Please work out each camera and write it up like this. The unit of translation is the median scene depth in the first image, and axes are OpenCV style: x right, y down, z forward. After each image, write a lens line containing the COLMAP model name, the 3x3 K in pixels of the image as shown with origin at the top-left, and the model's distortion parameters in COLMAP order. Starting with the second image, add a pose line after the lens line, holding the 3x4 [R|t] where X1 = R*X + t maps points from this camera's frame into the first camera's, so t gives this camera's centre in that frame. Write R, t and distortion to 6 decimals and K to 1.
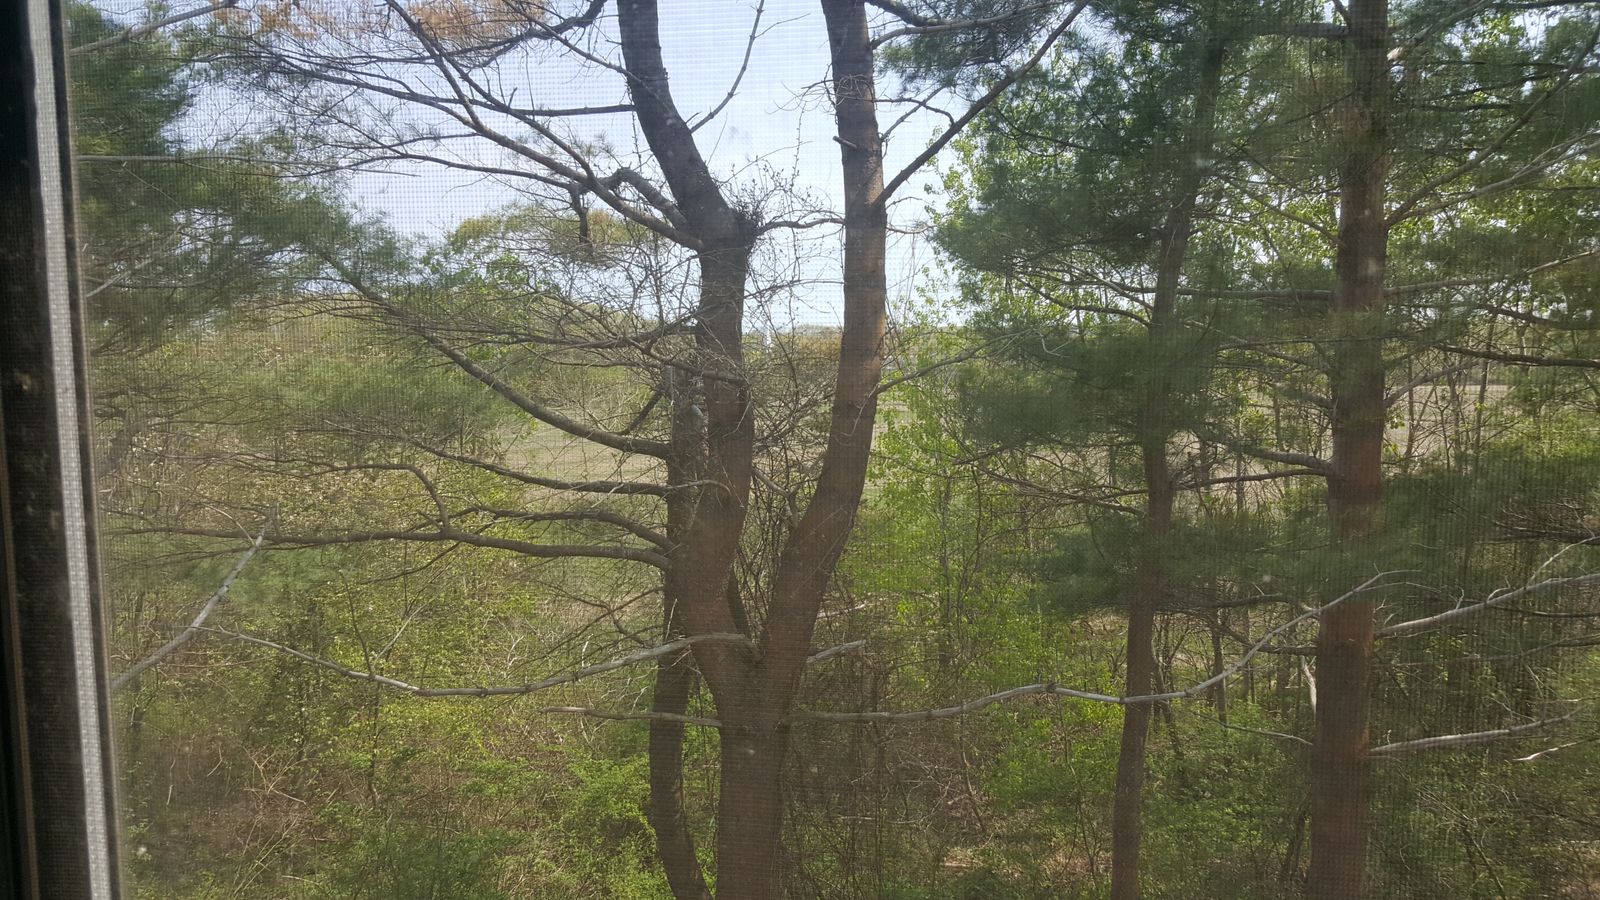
lens RADIAL K [[1174.0, 0, 785.6], [0, 1174.0, 498.5], [0, 0, 1]] dist [0.122902, -0.165668]
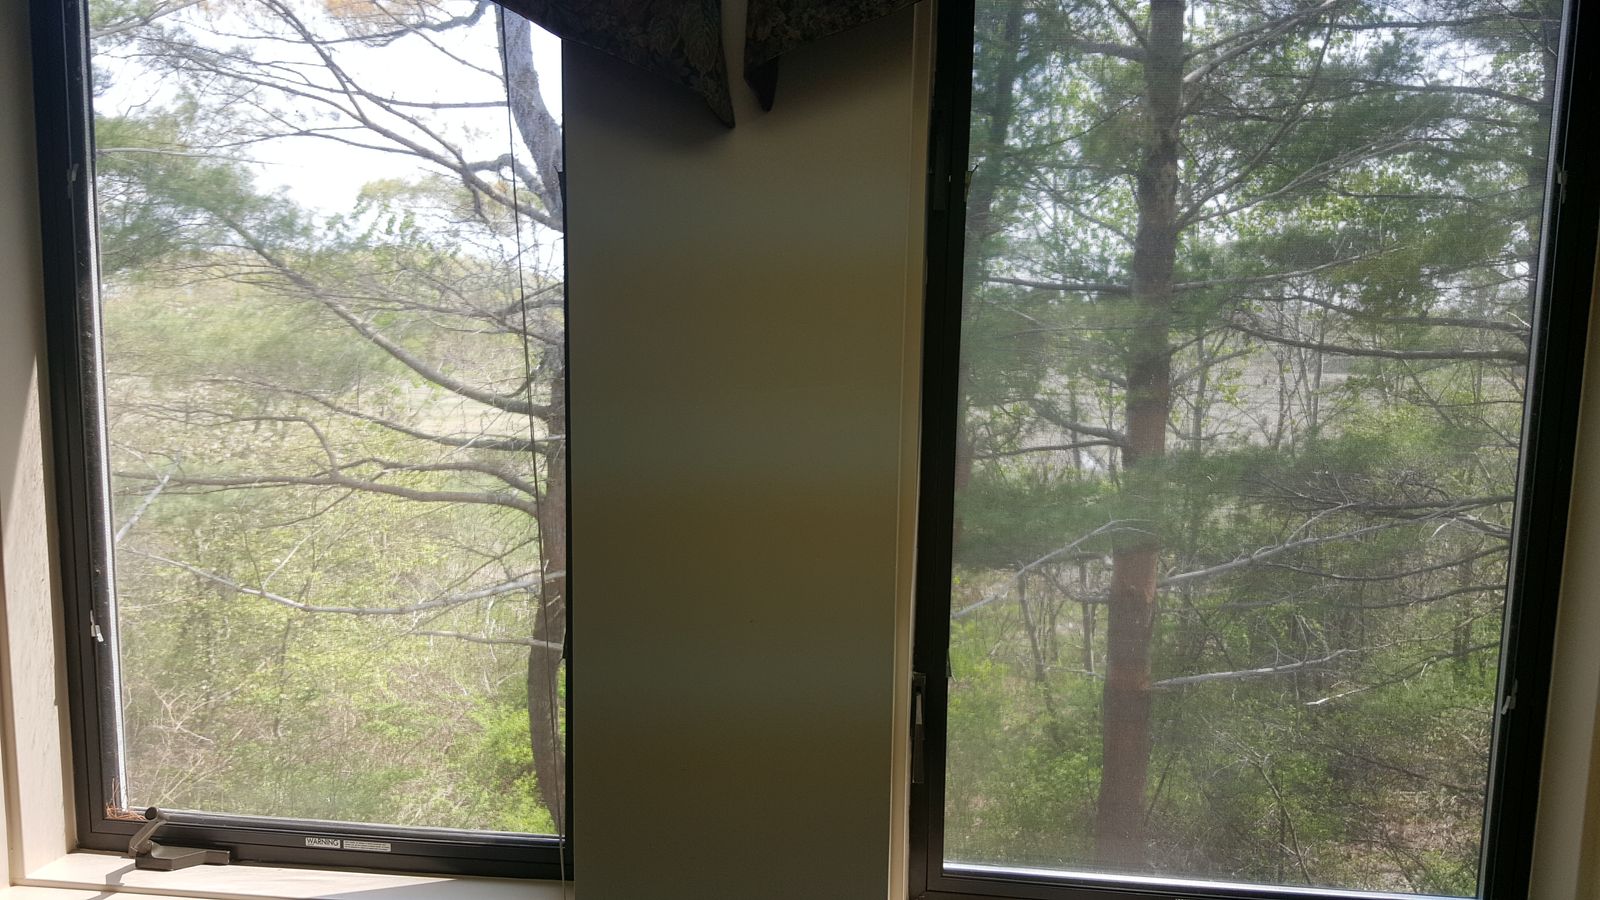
lens RADIAL K [[1243.1, 0, 806.1], [0, 1243.1, 510.8], [0, 0, 1]] dist [0.141791, -0.254418]
pose [[0.998597, 0.019148, 0.049374, 0.081609], [-0.020411, 0.999474, 0.025196, 0.016852], [-0.048865, -0.026169, 0.998463, -0.176543]]
